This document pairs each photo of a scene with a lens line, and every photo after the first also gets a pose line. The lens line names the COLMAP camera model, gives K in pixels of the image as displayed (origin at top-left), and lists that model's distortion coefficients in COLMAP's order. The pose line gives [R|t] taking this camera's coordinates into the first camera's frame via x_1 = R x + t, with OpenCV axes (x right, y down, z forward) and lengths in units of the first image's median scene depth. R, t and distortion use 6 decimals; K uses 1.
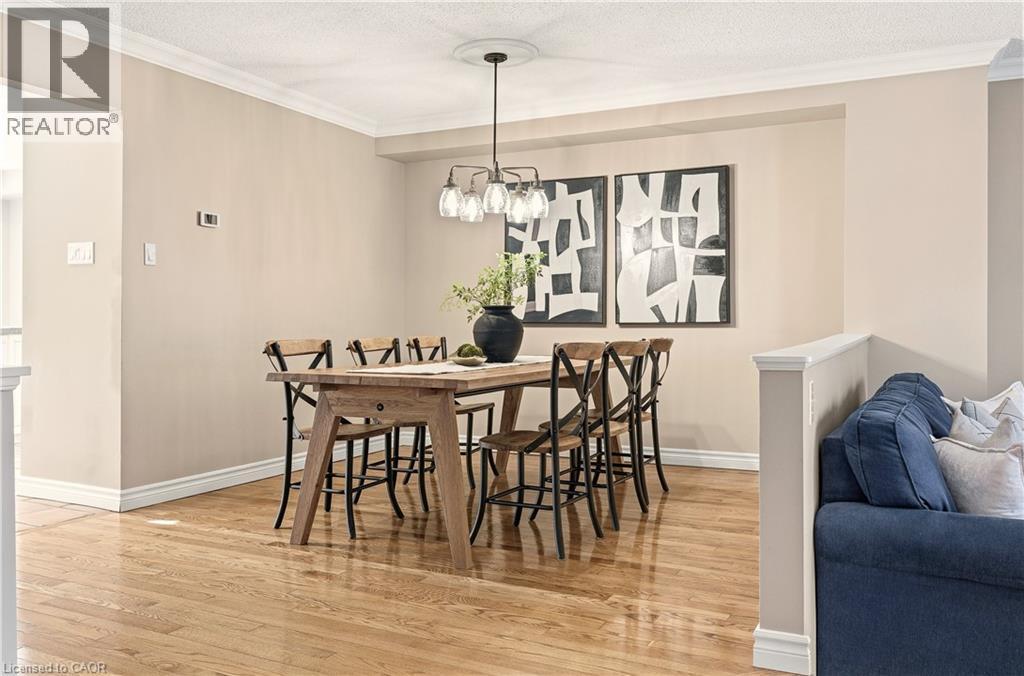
lens RADIAL K [[747.5, 0, 513.1], [0, 747.5, 319.2], [0, 0, 1]] dist [0.000483, -0.000620]
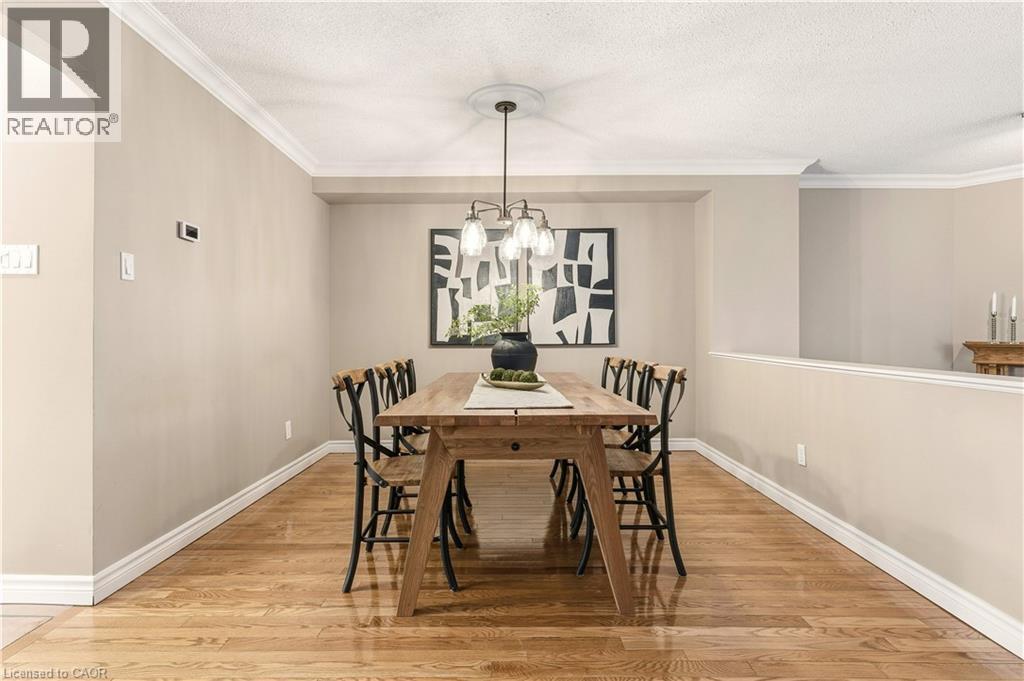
lens RADIAL K [[482.2, 0, 514.1], [0, 482.2, 337.2], [0, 0, 1]] dist [-0.004104, 0.000854]
pose [[0.909983, -0.002513, 0.414637, -0.239915], [0.002463, 0.999997, 0.000655, -0.008211], [-0.414638, 0.000425, 0.909987, 0.270115]]
